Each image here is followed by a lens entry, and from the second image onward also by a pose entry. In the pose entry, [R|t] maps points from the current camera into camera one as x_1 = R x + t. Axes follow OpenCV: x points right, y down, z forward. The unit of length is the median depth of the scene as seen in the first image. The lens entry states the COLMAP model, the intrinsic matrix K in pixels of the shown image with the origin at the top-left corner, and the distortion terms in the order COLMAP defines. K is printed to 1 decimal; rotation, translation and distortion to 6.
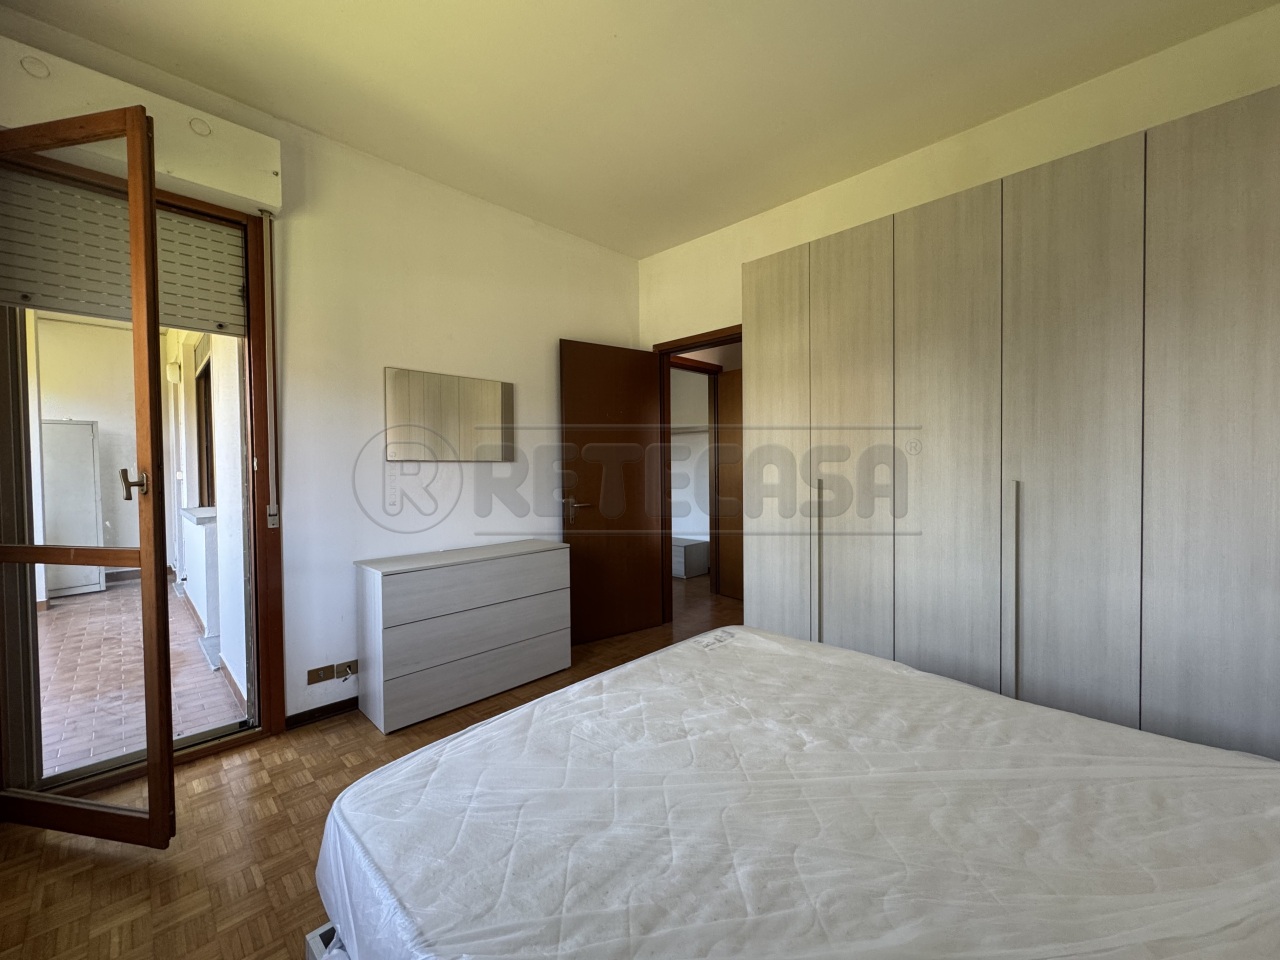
lens RADIAL K [[505.8, 0, 639.2], [0, 505.8, 478.5], [0, 0, 1]] dist [0.000239, 0.000567]
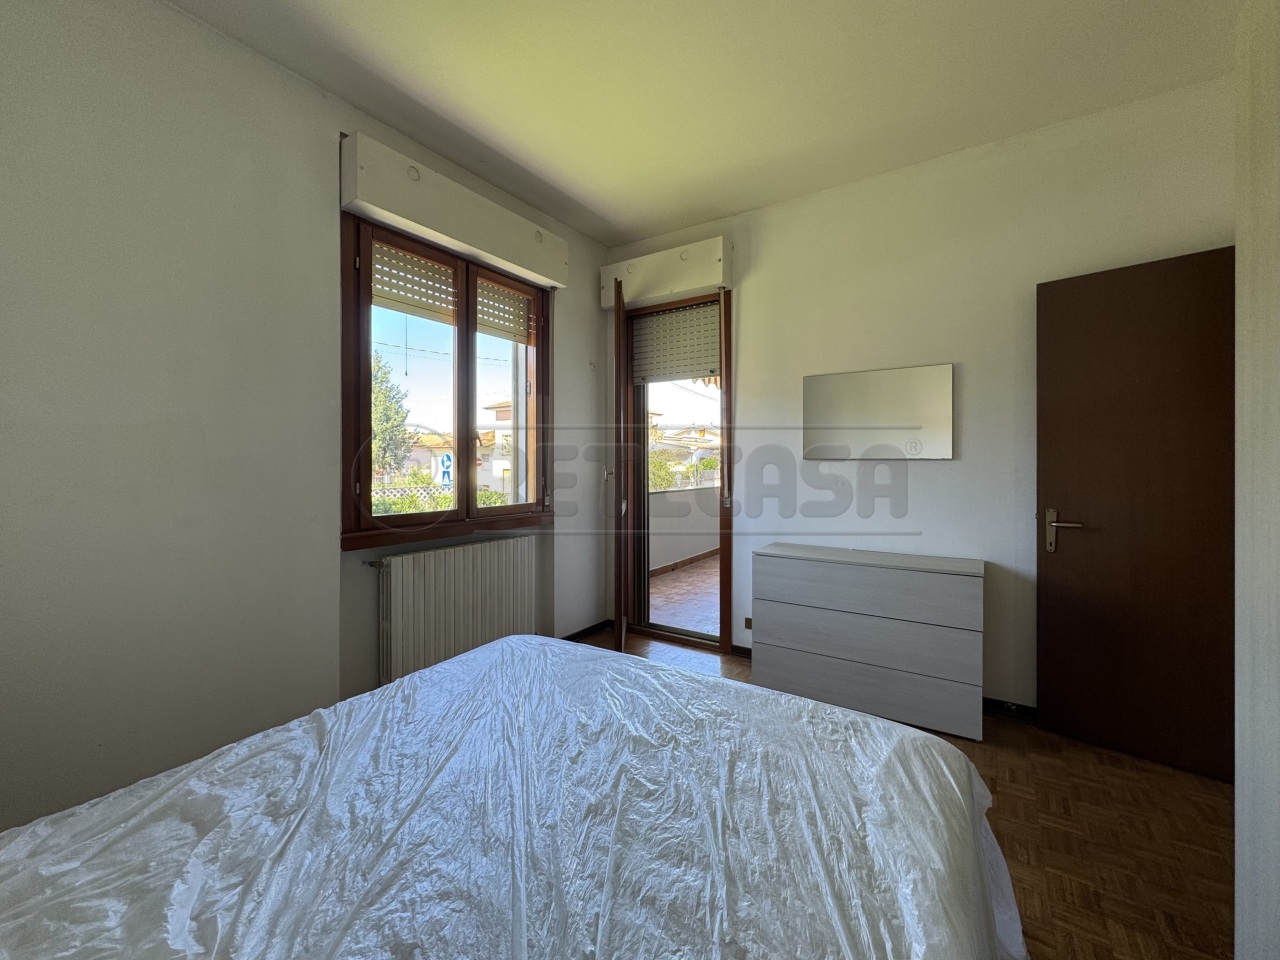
lens RADIAL K [[518.5, 0, 639.5], [0, 518.5, 464.6], [0, 0, 1]] dist [-0.001289, 0.000008]
pose [[0.192682, 0.013046, -0.981175, 0.811110], [-0.025356, 0.999644, 0.008312, -0.033647], [0.980934, 0.023277, 0.192944, 0.593459]]
